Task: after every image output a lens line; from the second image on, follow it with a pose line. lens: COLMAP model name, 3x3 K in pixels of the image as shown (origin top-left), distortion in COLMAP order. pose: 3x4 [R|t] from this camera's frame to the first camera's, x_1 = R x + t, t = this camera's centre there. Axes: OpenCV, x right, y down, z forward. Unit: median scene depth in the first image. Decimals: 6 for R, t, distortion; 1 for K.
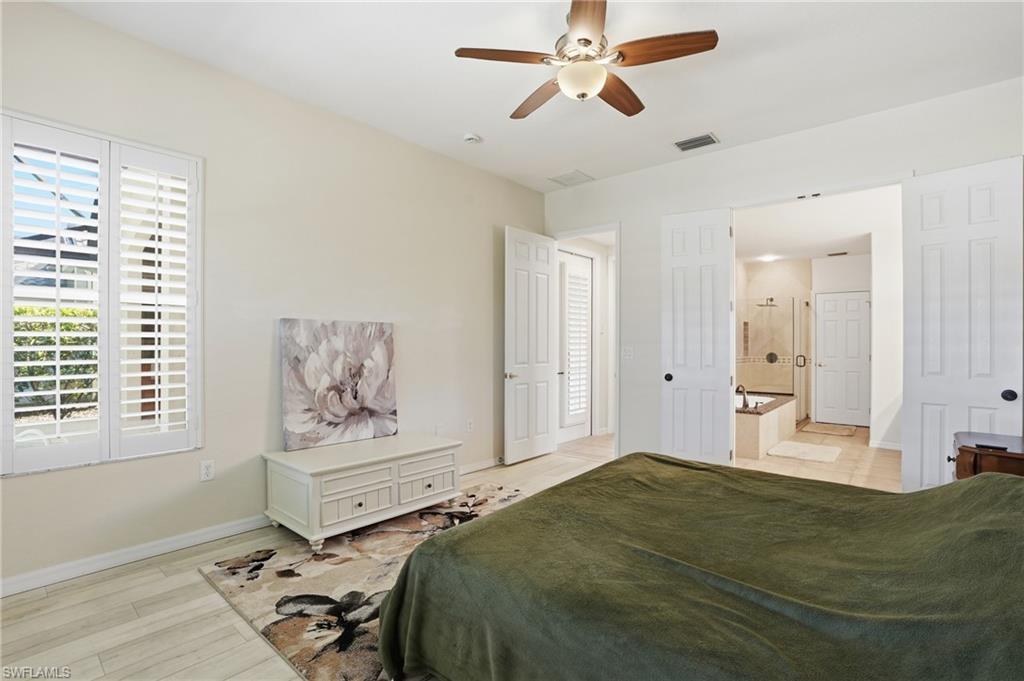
lens RADIAL K [[474.0, 0, 509.0], [0, 474.0, 341.6], [0, 0, 1]] dist [-0.066857, 0.025998]
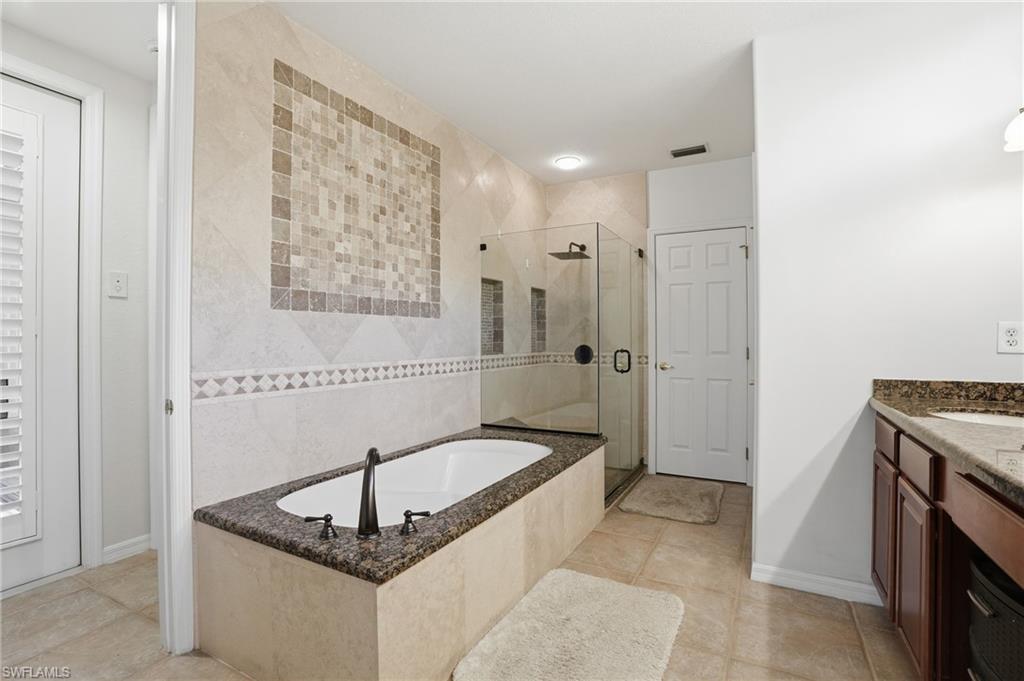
lens RADIAL K [[474.0, 0, 509.0], [0, 474.0, 341.6], [0, 0, 1]] dist [-0.066857, 0.025998]
pose [[0.977369, -0.008409, 0.211376, 0.401235], [0.007041, 0.999949, 0.007223, 0.016648], [-0.211425, -0.005571, 0.977378, 0.528010]]
